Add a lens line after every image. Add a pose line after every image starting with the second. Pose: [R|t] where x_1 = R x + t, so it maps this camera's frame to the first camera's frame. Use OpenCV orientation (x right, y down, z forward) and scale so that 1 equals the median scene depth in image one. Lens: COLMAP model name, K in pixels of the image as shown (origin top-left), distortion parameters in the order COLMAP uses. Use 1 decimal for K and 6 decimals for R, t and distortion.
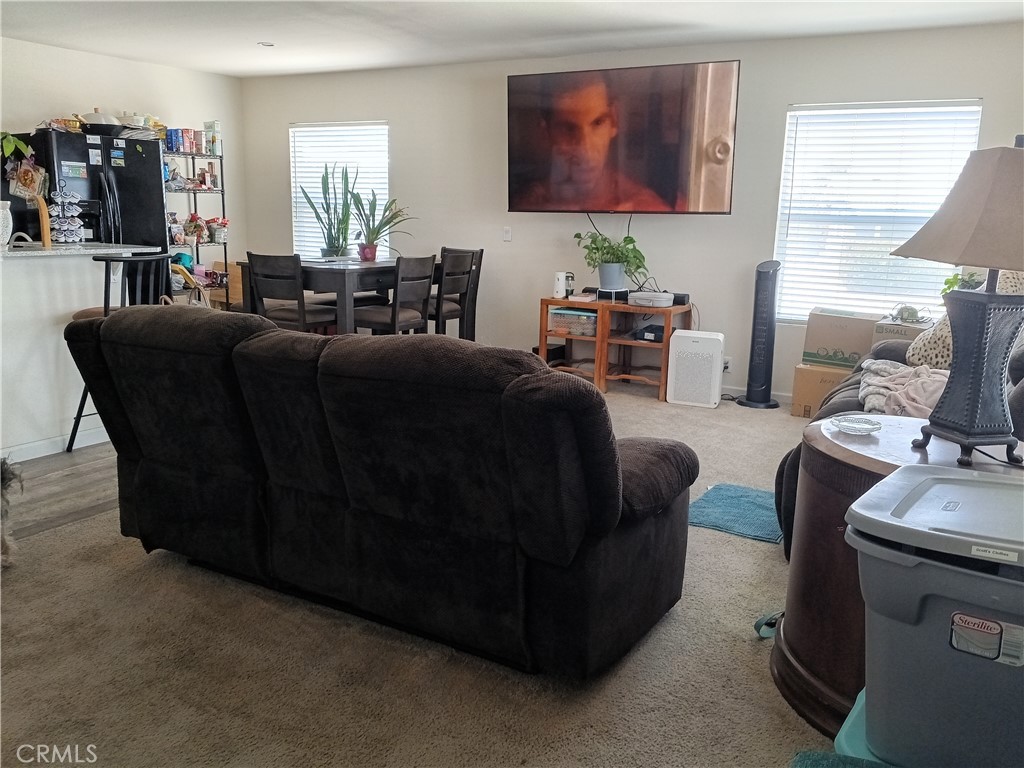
lens RADIAL K [[839.0, 0, 526.9], [0, 839.0, 380.7], [0, 0, 1]] dist [0.082967, -0.139808]
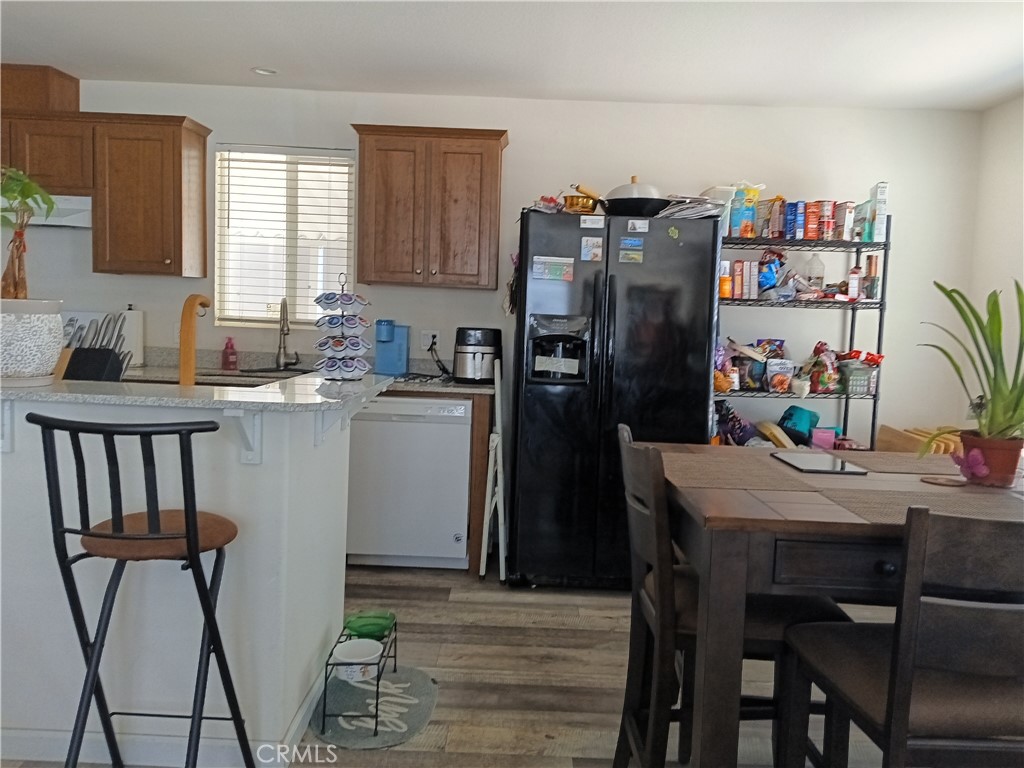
lens RADIAL K [[839.0, 0, 526.9], [0, 839.0, 380.7], [0, 0, 1]] dist [0.082967, -0.139808]
pose [[0.471063, 0.077852, -0.878657, 0.029932], [-0.205800, 0.978308, -0.023652, -0.135751], [0.857756, 0.191970, 0.476867, 0.648355]]
